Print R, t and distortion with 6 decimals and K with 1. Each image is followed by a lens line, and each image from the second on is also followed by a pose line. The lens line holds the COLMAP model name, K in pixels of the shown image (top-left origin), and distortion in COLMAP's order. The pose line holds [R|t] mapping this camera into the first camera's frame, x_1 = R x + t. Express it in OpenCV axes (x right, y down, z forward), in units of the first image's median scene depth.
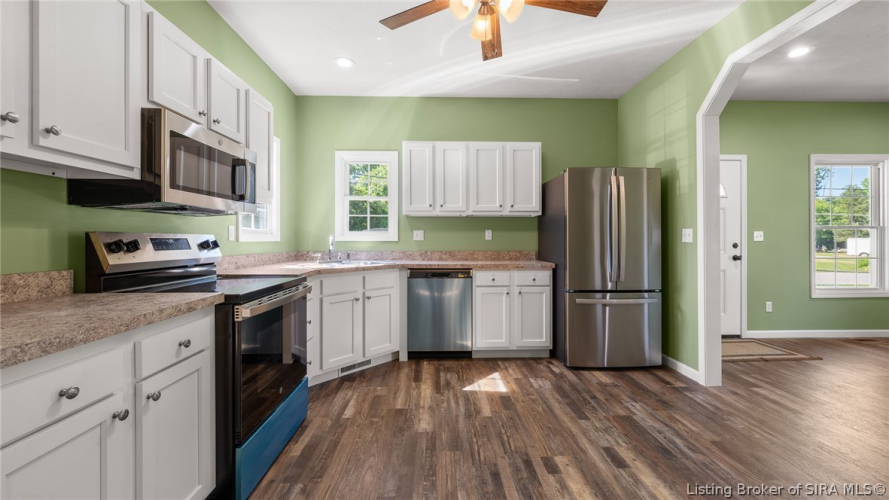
lens RADIAL K [[351.0, 0, 455.2], [0, 351.0, 235.2], [0, 0, 1]] dist [0.021347, 0.000069]
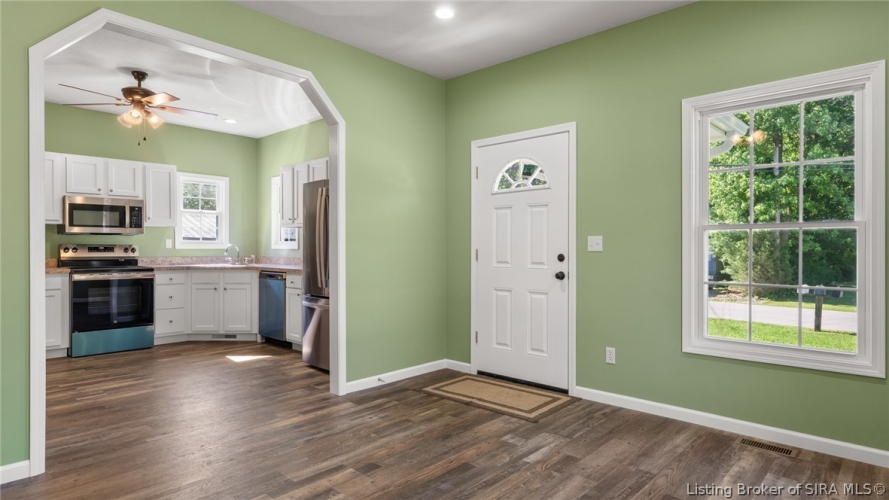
lens RADIAL K [[496.0, 0, 445.2], [0, 496.0, 253.7], [0, 0, 1]] dist [-0.024290, -0.000045]
pose [[0.682210, 0.007976, -0.731113, 1.762284], [0.004322, 0.999879, 0.014941, 0.008198], [0.731143, -0.013353, 0.682093, 0.256498]]
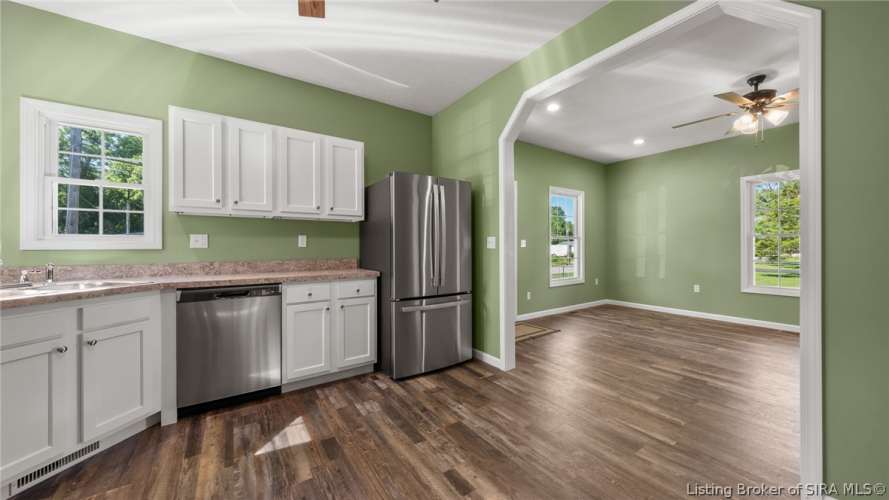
lens RADIAL K [[314.8, 0, 444.8], [0, 314.8, 245.0], [0, 0, 1]] dist [-0.001828, 0.000056]
pose [[0.858951, 0.000005, 0.512057, 0.000333], [-0.003919, 0.999971, 0.006564, 0.002170], [-0.512042, -0.007645, 0.858926, 0.193552]]
